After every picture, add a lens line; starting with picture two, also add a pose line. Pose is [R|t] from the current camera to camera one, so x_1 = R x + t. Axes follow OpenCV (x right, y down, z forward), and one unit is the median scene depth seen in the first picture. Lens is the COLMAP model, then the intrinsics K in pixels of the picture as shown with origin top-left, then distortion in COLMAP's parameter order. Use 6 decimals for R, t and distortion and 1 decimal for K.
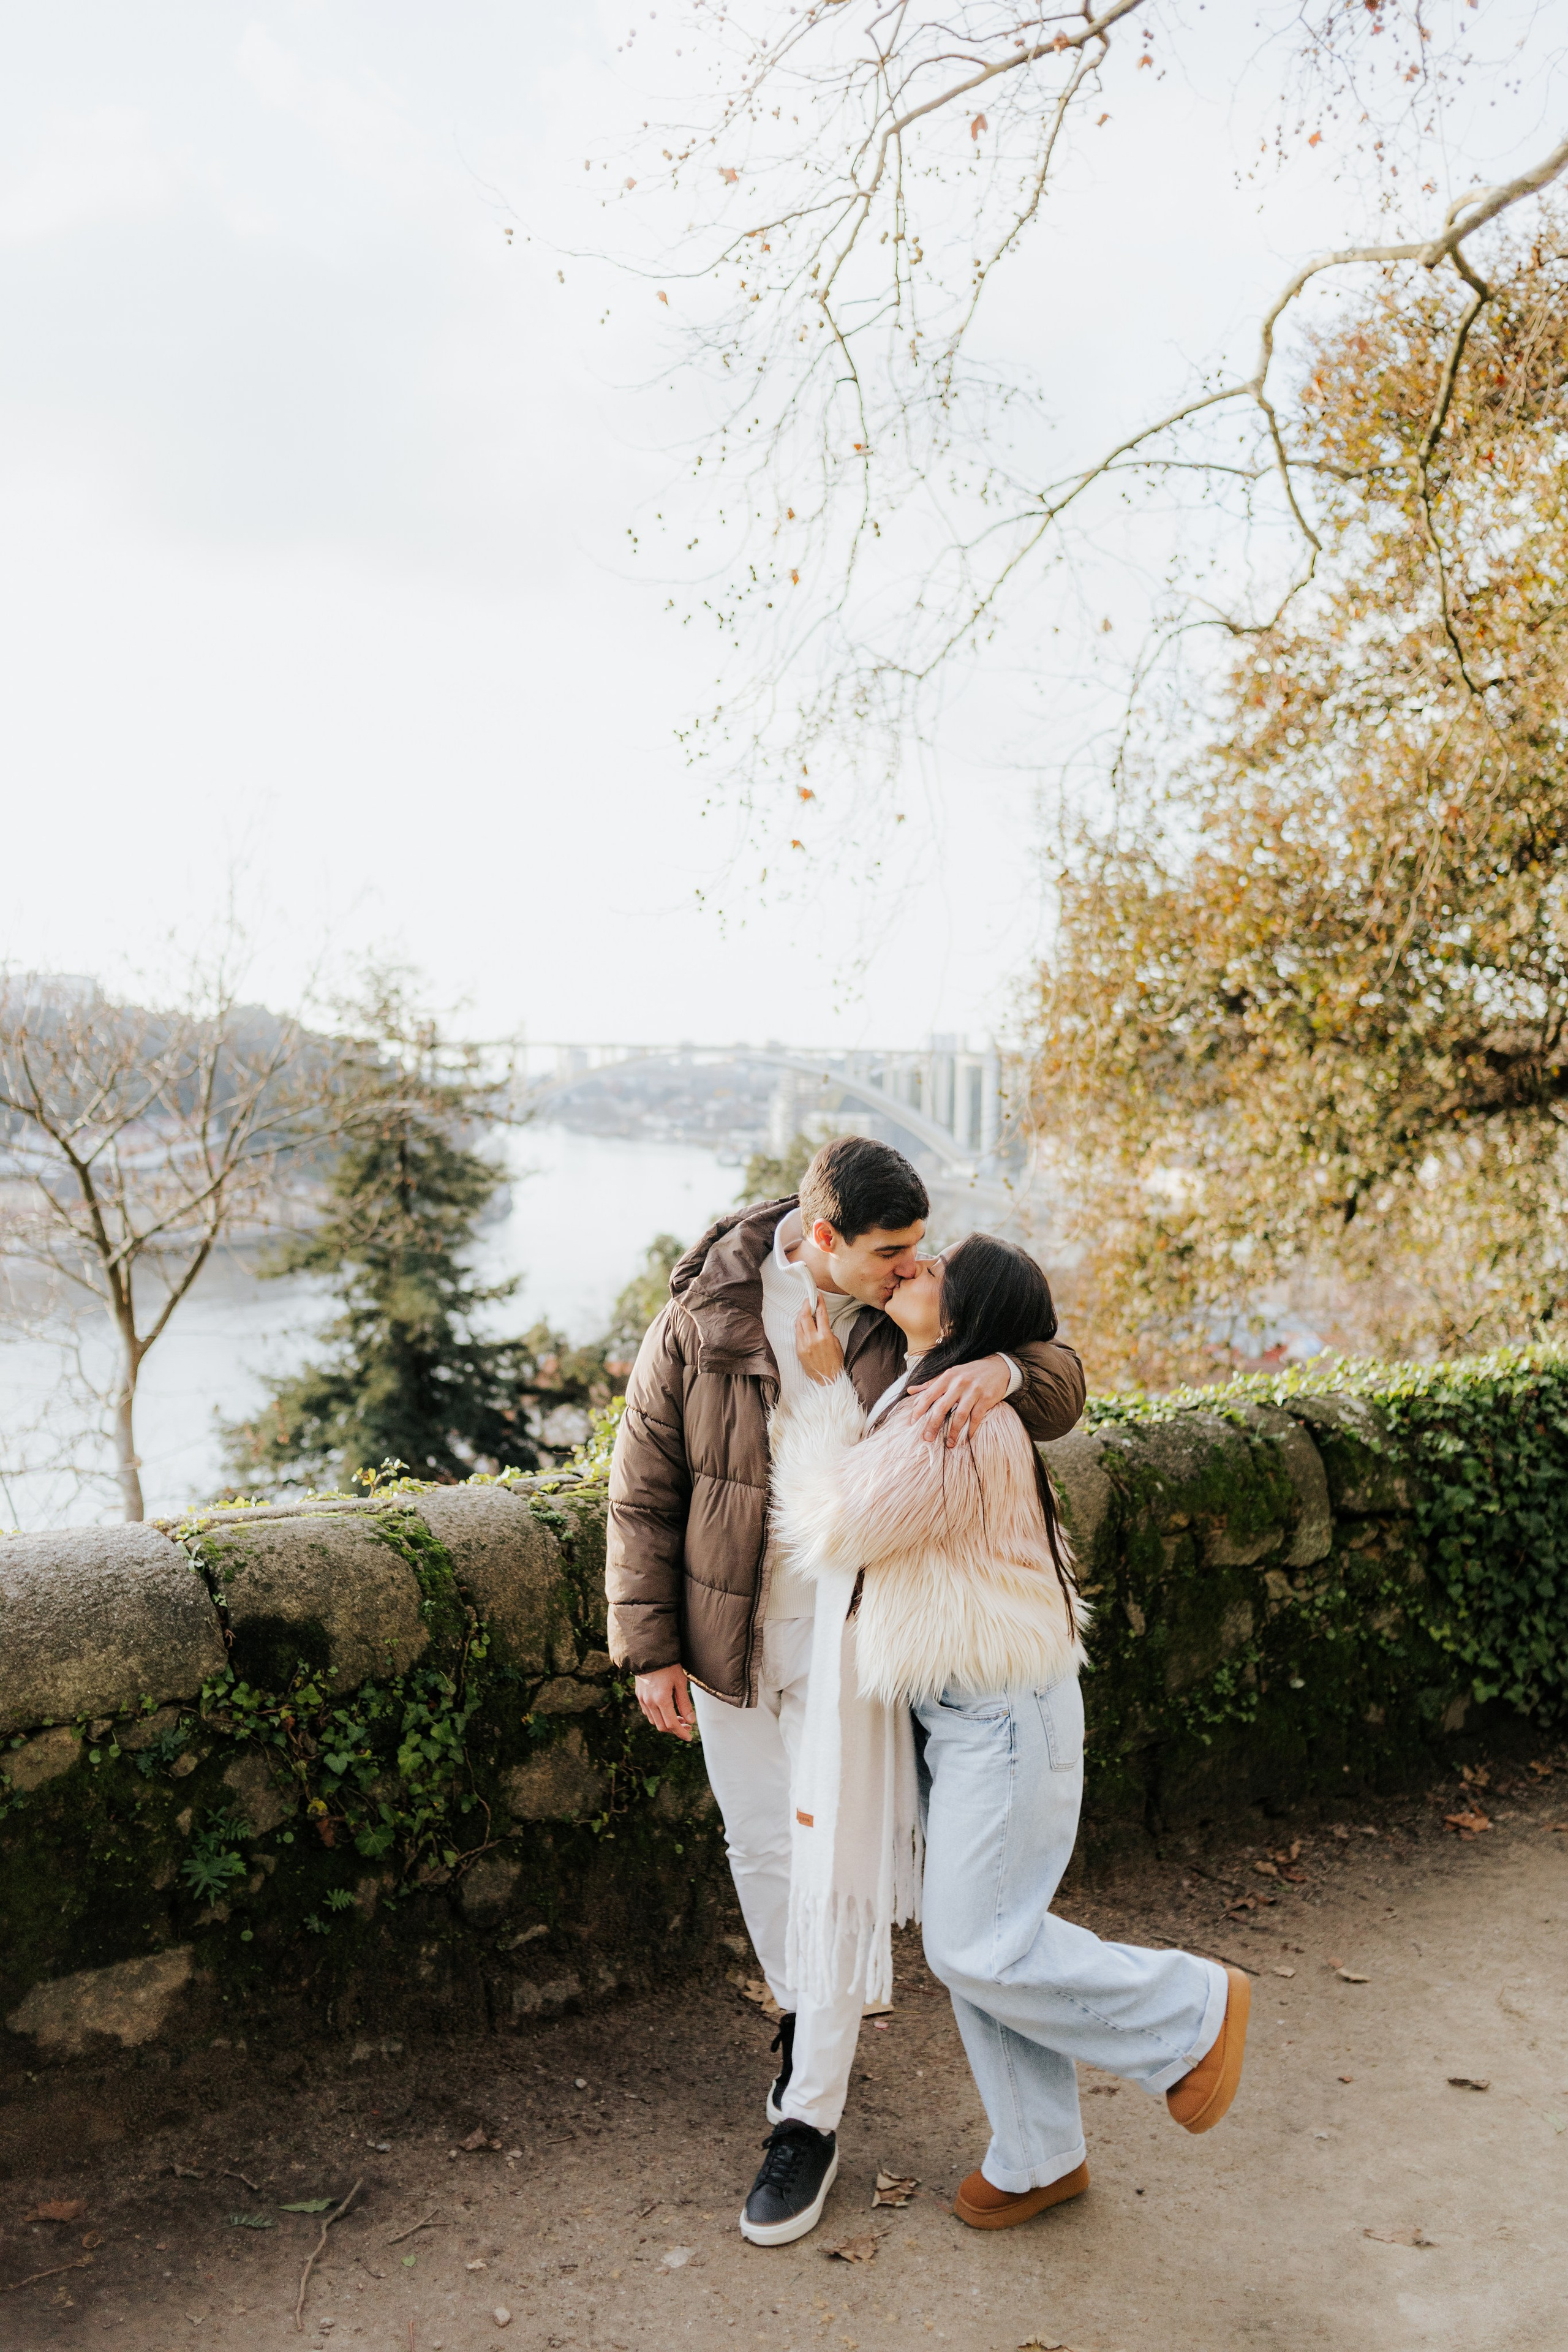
lens RADIAL K [[2278.1, 0, 794.5], [0, 2278.1, 1167.9], [0, 0, 1]] dist [-0.011082, 0.031190]
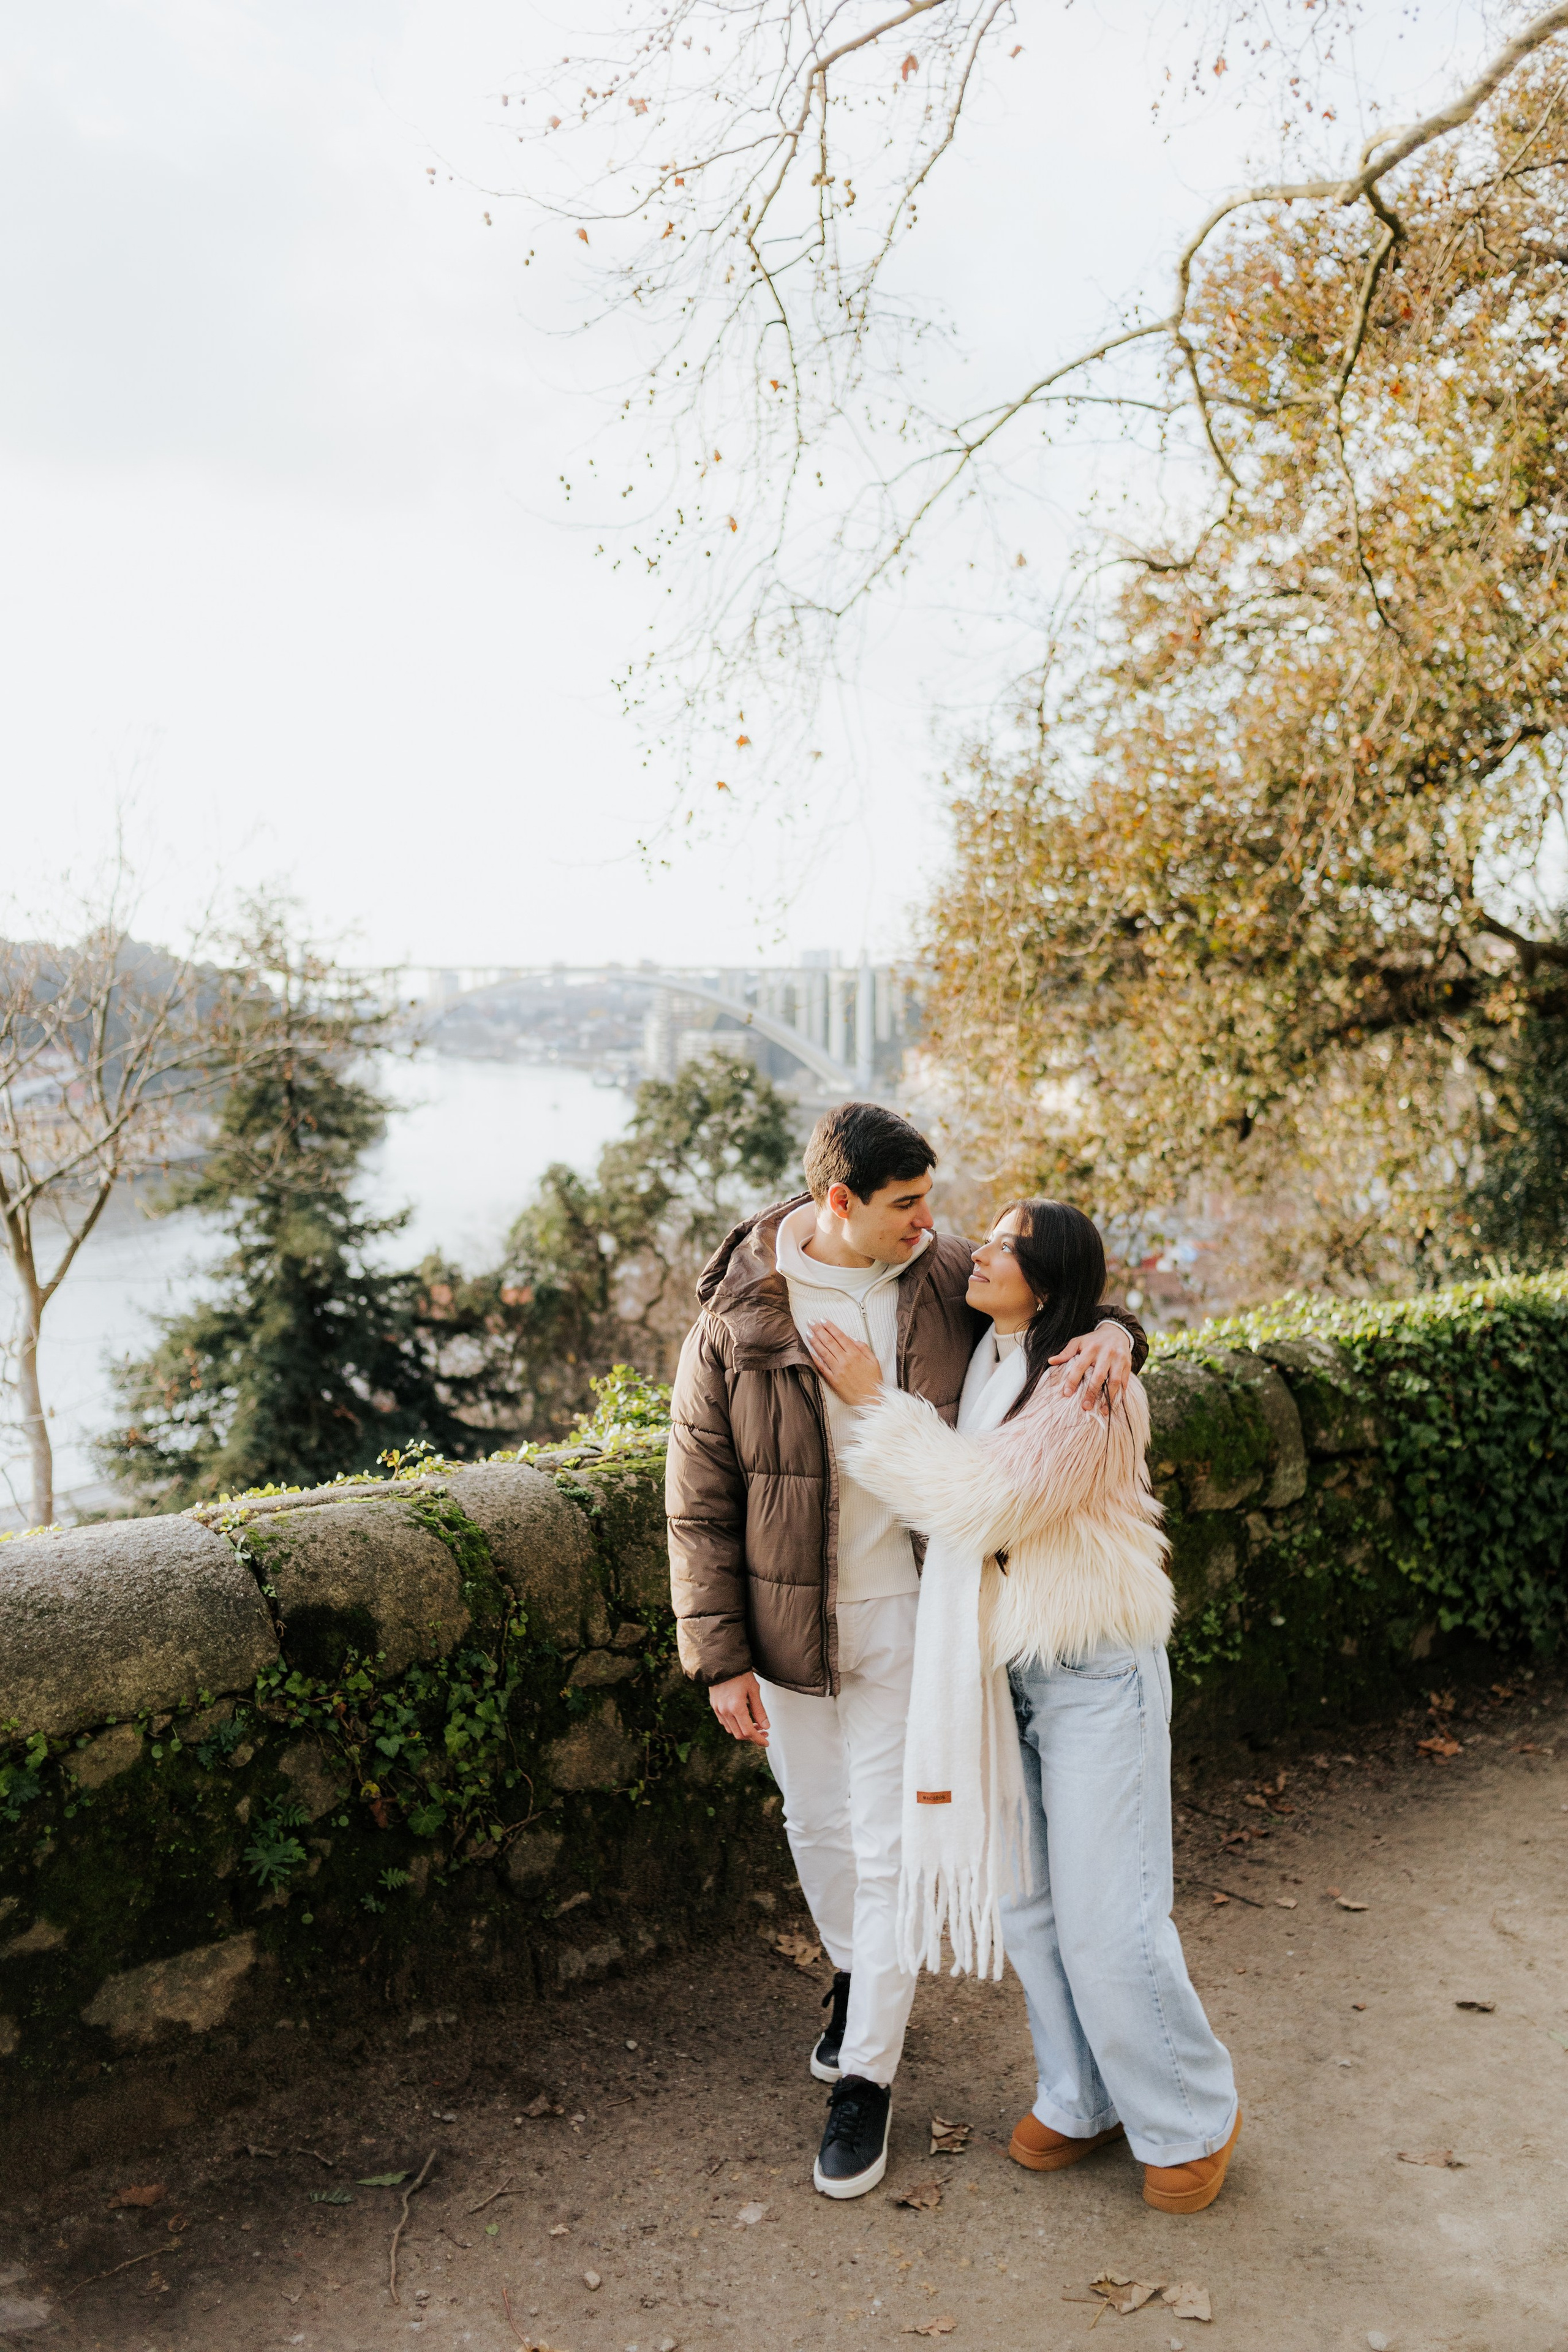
lens RADIAL K [[2278.1, 0, 794.5], [0, 2278.1, 1167.9], [0, 0, 1]] dist [-0.011082, 0.031190]
pose [[0.998263, -0.022774, 0.054341, -0.029054], [0.020790, 0.999106, 0.036810, -0.012442], [-0.055131, -0.035617, 0.997844, -0.005735]]
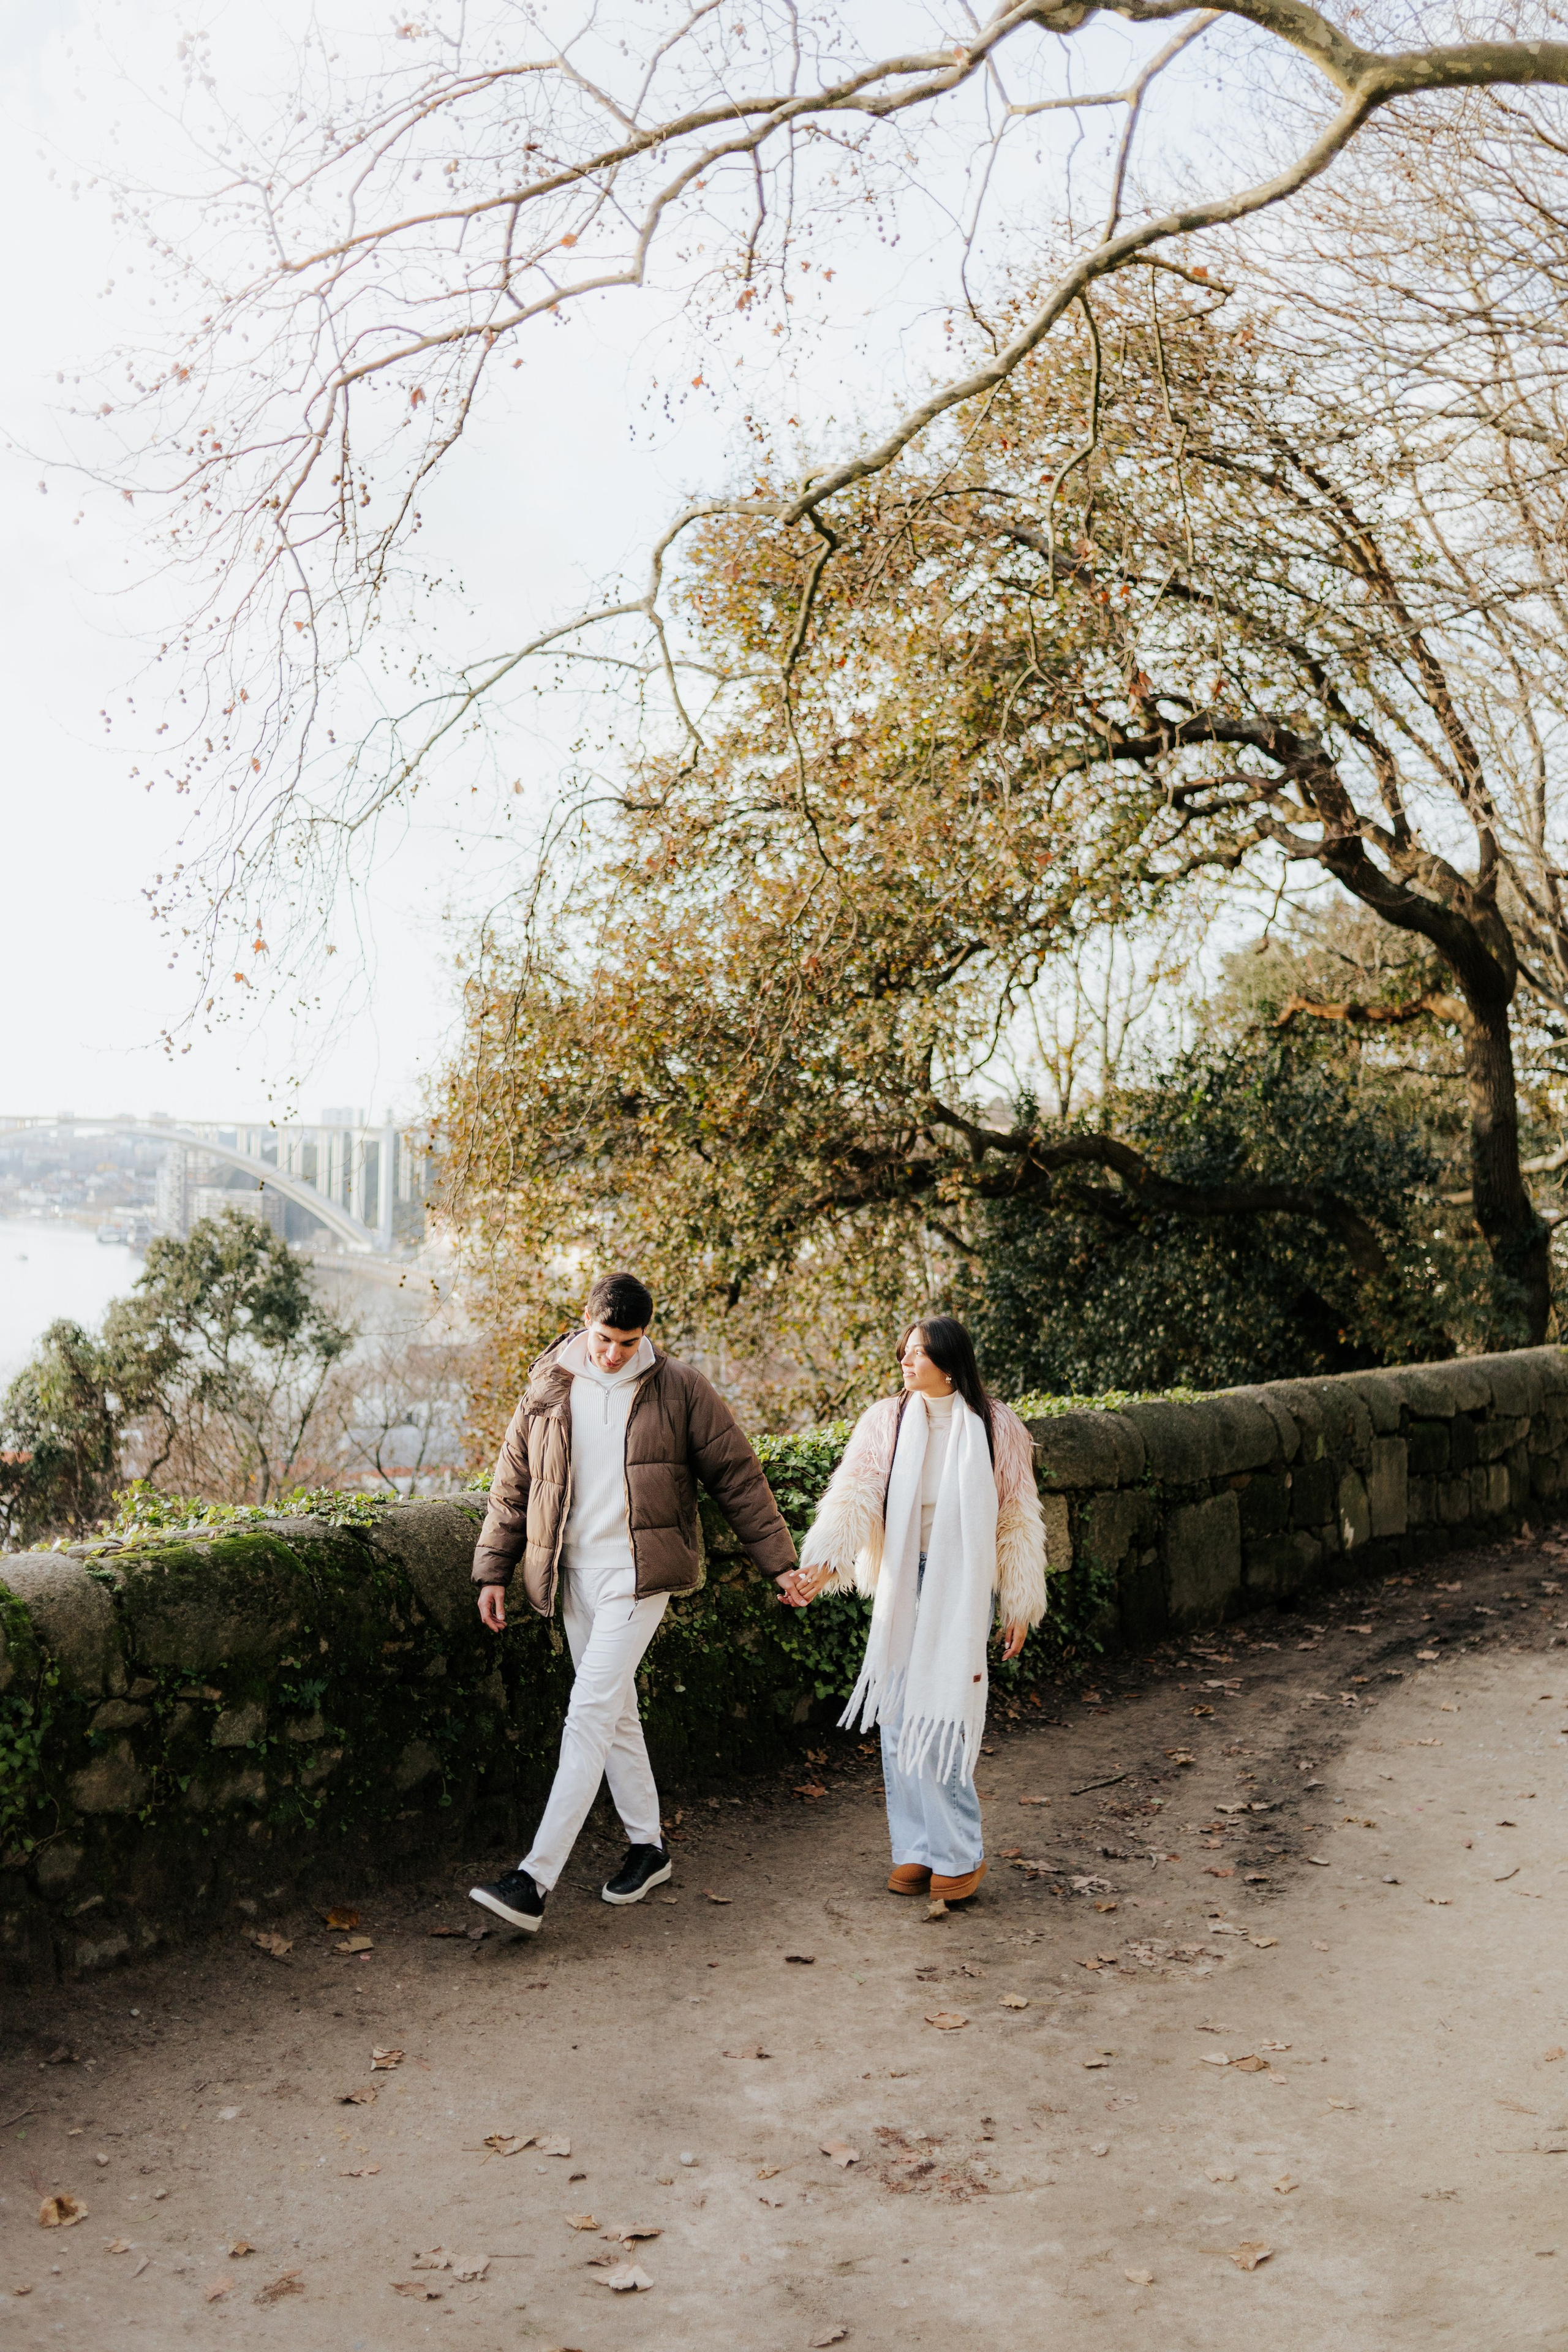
lens RADIAL K [[2278.1, 0, 794.5], [0, 2278.1, 1167.9], [0, 0, 1]] dist [-0.011082, 0.031190]
pose [[0.965468, 0.005424, 0.260466, -0.030934], [0.003178, 0.999464, -0.032591, -0.014479], [-0.260503, 0.032293, 0.964933, -0.155186]]
